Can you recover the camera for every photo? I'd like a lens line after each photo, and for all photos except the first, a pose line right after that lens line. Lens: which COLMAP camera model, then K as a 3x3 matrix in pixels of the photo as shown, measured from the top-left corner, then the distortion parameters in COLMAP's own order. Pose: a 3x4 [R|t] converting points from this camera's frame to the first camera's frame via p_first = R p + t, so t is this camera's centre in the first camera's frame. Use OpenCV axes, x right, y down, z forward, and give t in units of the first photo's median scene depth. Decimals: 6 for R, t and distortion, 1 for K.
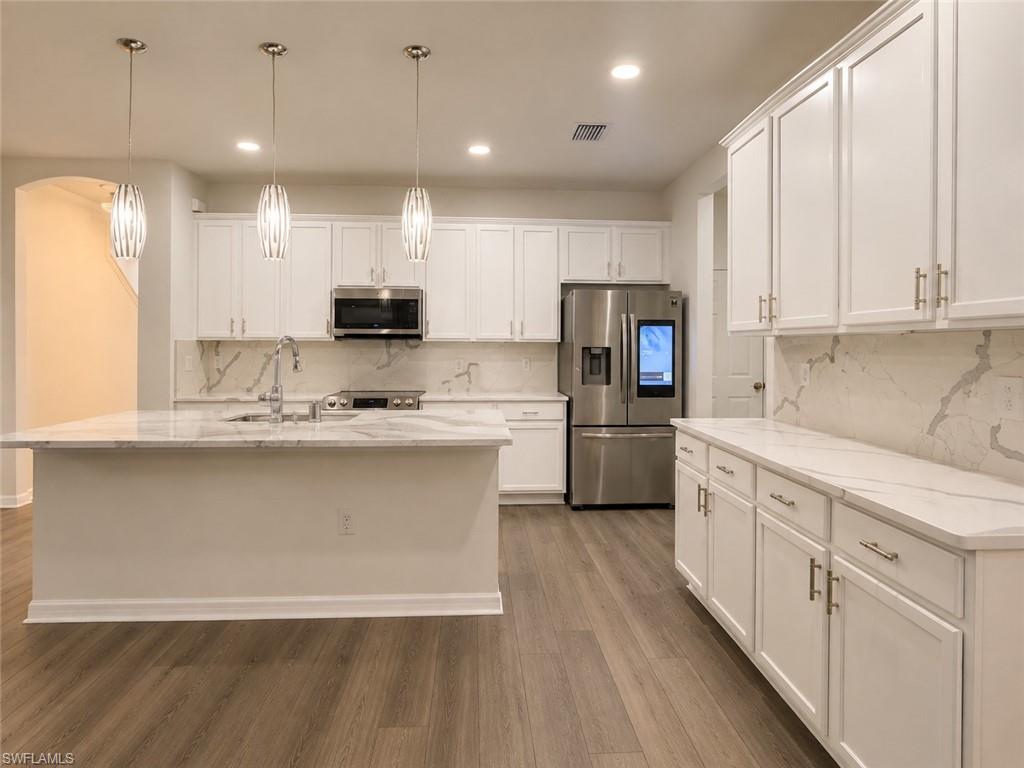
lens RADIAL K [[600.1, 0, 509.0], [0, 600.1, 350.4], [0, 0, 1]] dist [-0.001802, 0.000905]
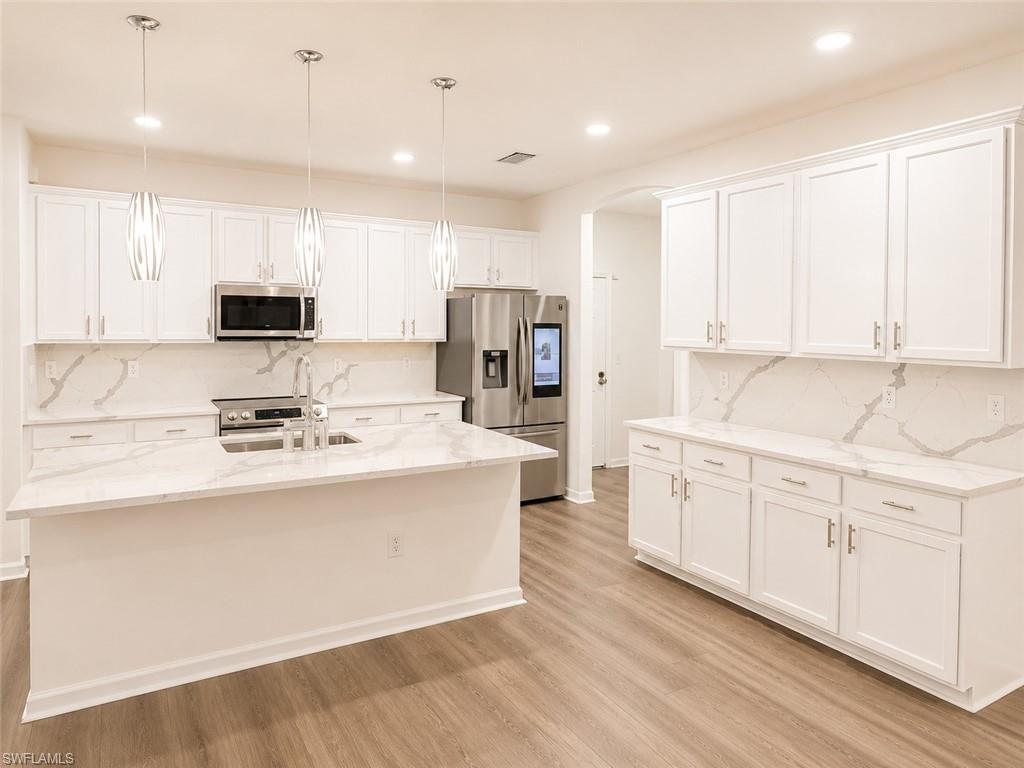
lens RADIAL K [[641.0, 0, 490.7], [0, 641.0, 319.7], [0, 0, 1]] dist [-0.001764, -0.000721]
pose [[0.903811, 0.014170, 0.427697, -0.336999], [-0.009149, 0.999863, -0.013793, -0.042321], [-0.427833, 0.008553, 0.903817, -0.029246]]
